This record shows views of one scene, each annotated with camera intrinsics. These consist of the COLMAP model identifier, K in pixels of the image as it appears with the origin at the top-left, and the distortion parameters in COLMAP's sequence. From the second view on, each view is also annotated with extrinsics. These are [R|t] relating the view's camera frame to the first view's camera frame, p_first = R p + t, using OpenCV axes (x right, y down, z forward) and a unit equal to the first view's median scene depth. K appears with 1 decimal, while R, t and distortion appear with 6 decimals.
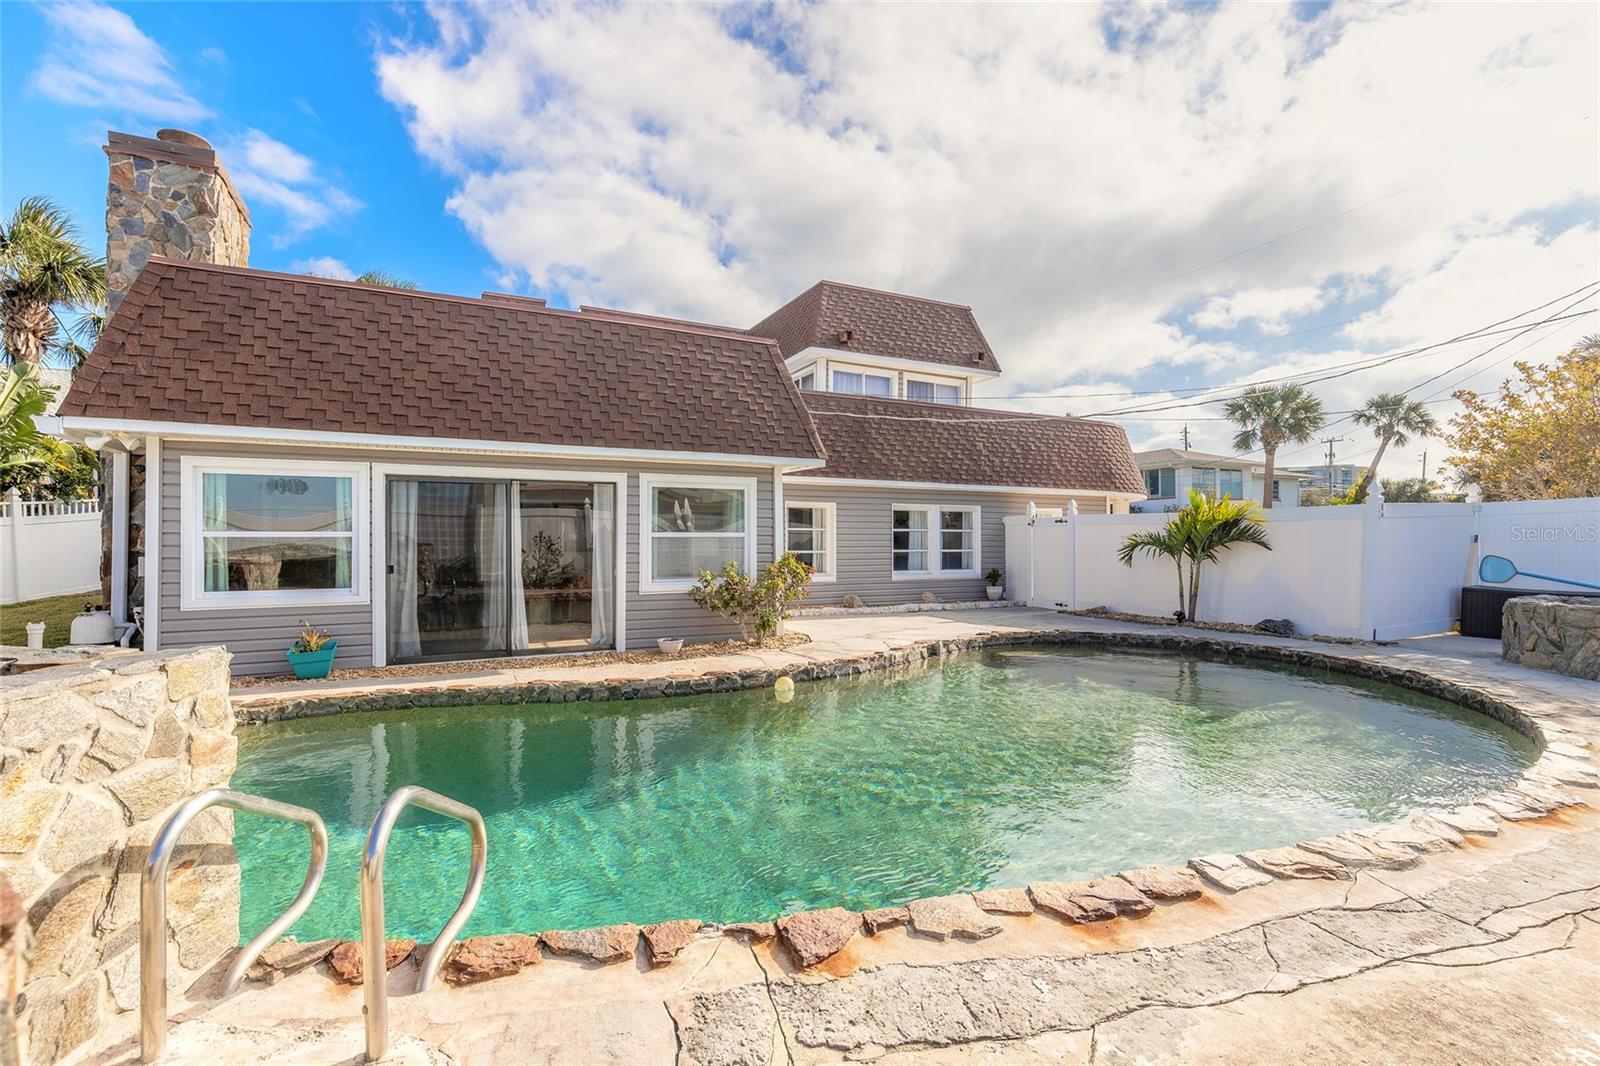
lens RADIAL K [[715.7, 0, 795.3], [0, 715.7, 538.1], [0, 0, 1]] dist [0.004421, -0.000502]
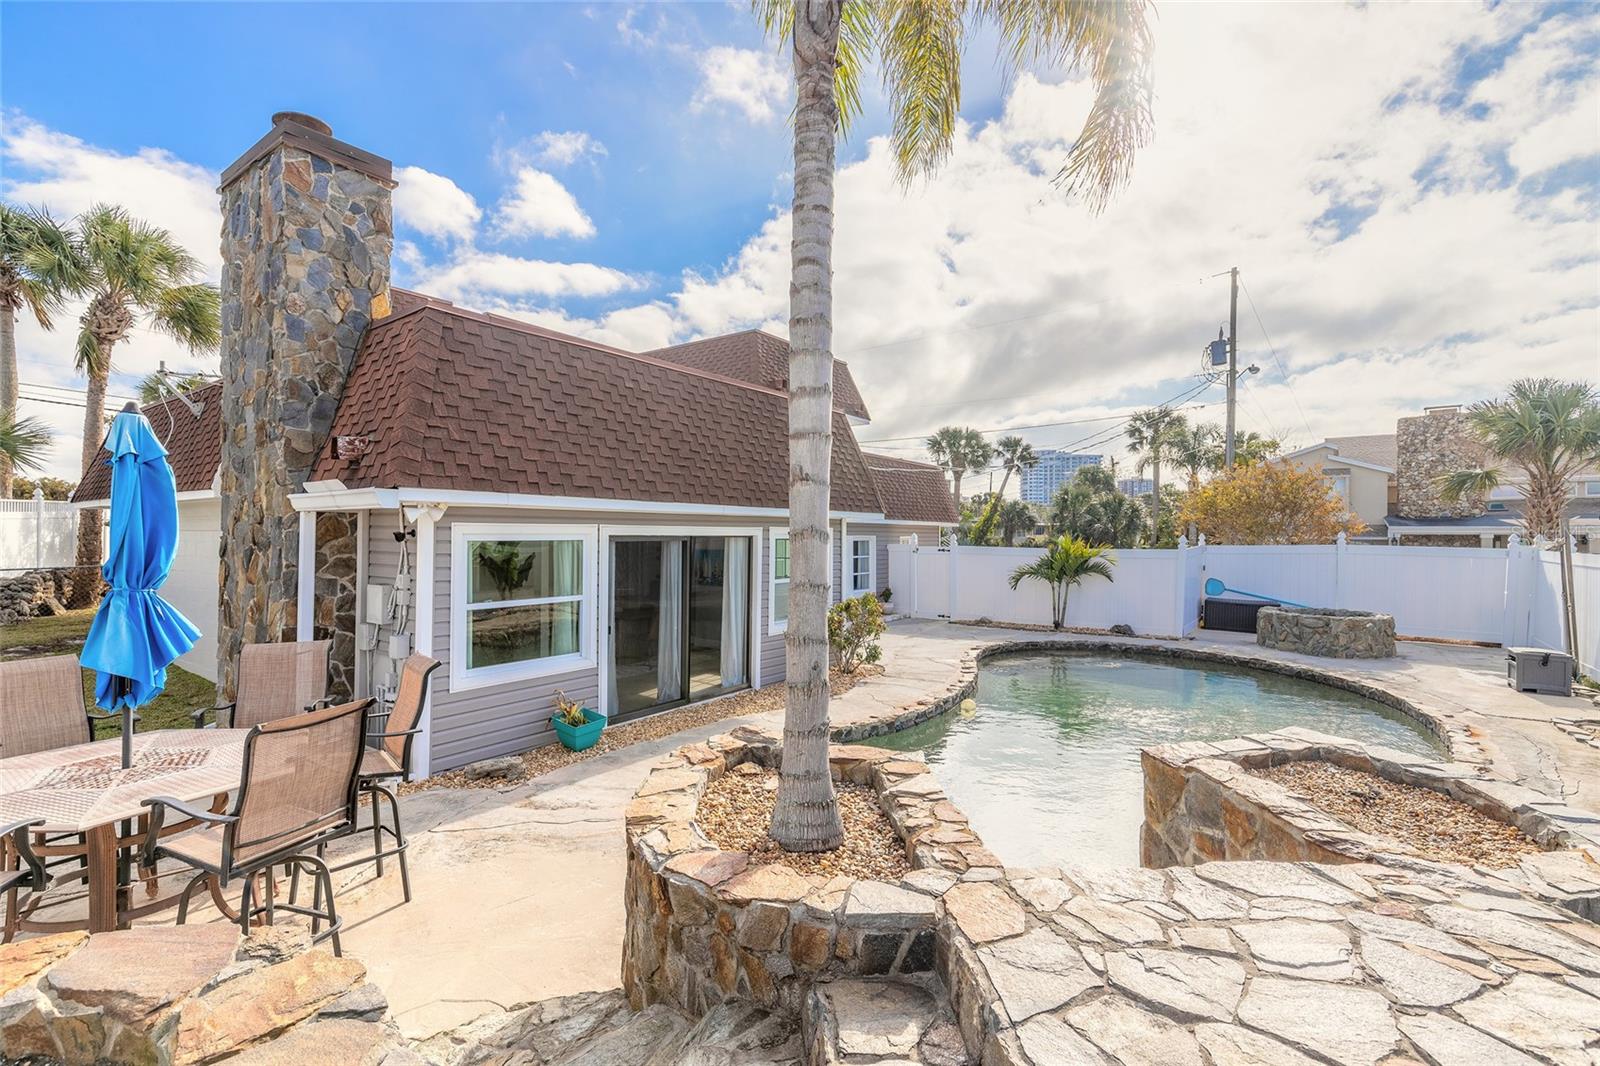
lens RADIAL K [[715.7, 0, 795.3], [0, 715.7, 538.1], [0, 0, 1]] dist [0.004421, -0.000502]
pose [[0.887228, 0.002901, 0.461323, -0.784184], [-0.006965, 0.999950, 0.007107, -0.092447], [-0.461279, -0.009518, 0.887204, -0.005539]]
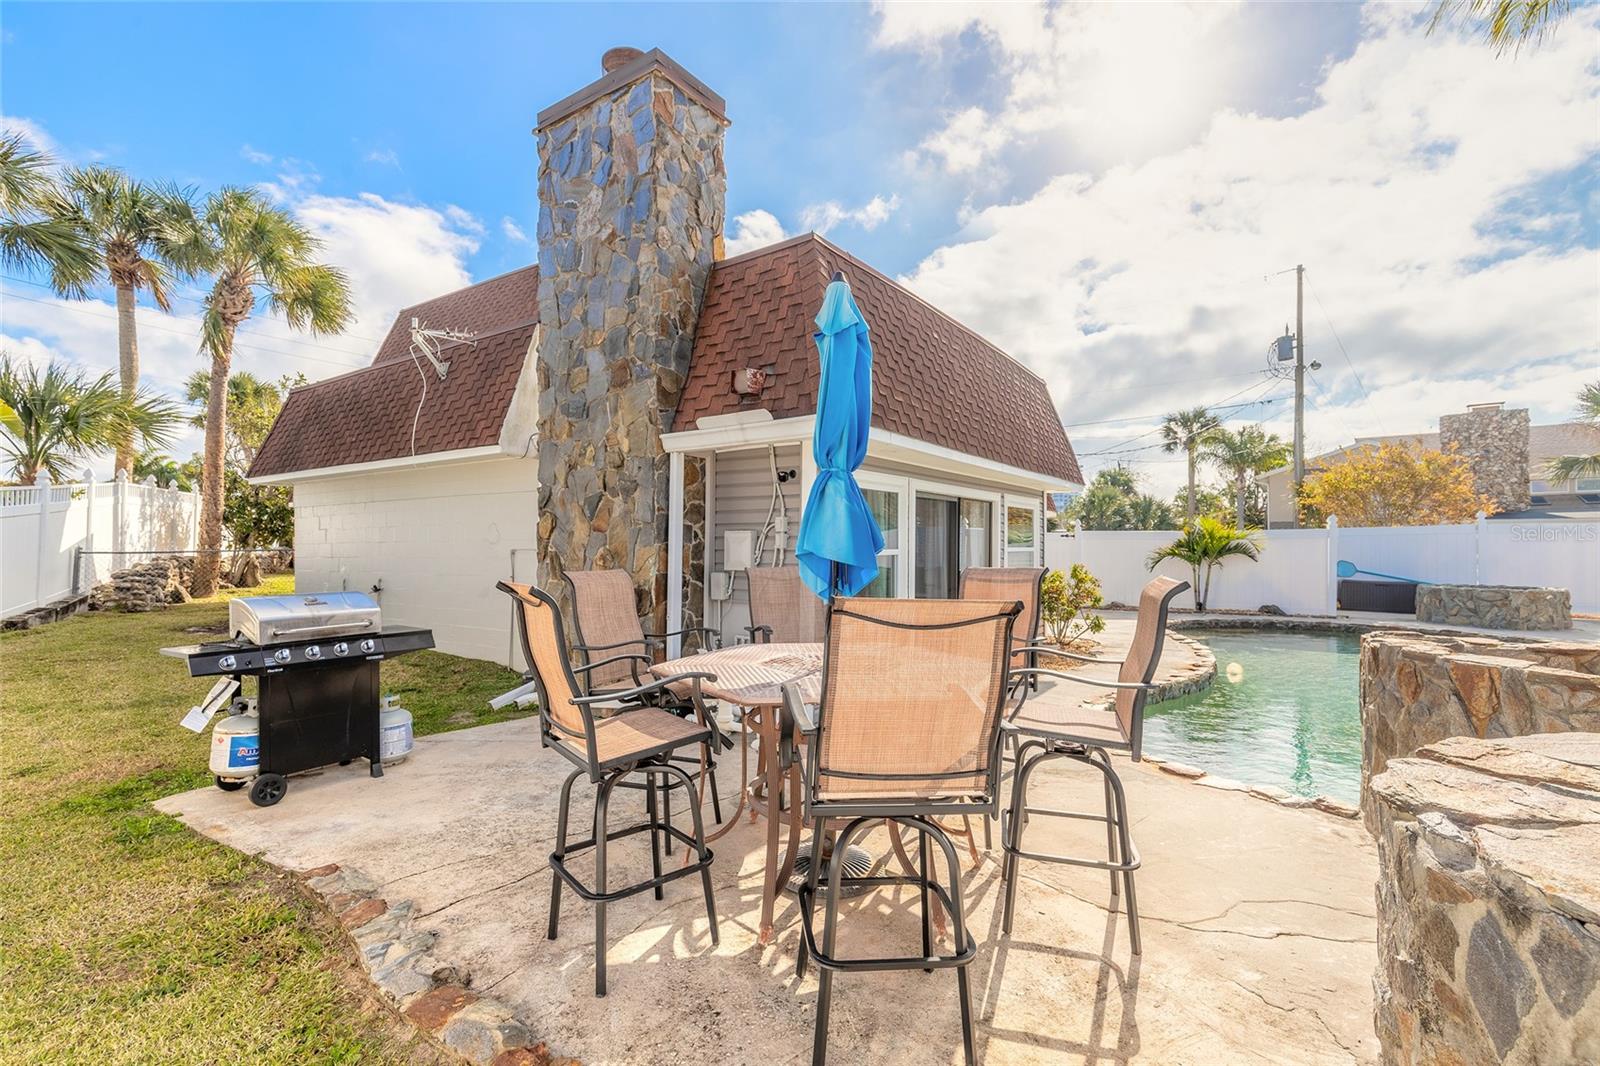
lens RADIAL K [[713.1, 0, 797.8], [0, 713.1, 540.8], [0, 0, 1]] dist [0.002749, 0.000341]
pose [[0.875224, 0.003608, 0.483705, -1.154404], [-0.001941, 0.999990, -0.003948, -0.015724], [-0.483715, 0.002517, 0.875222, 0.223536]]
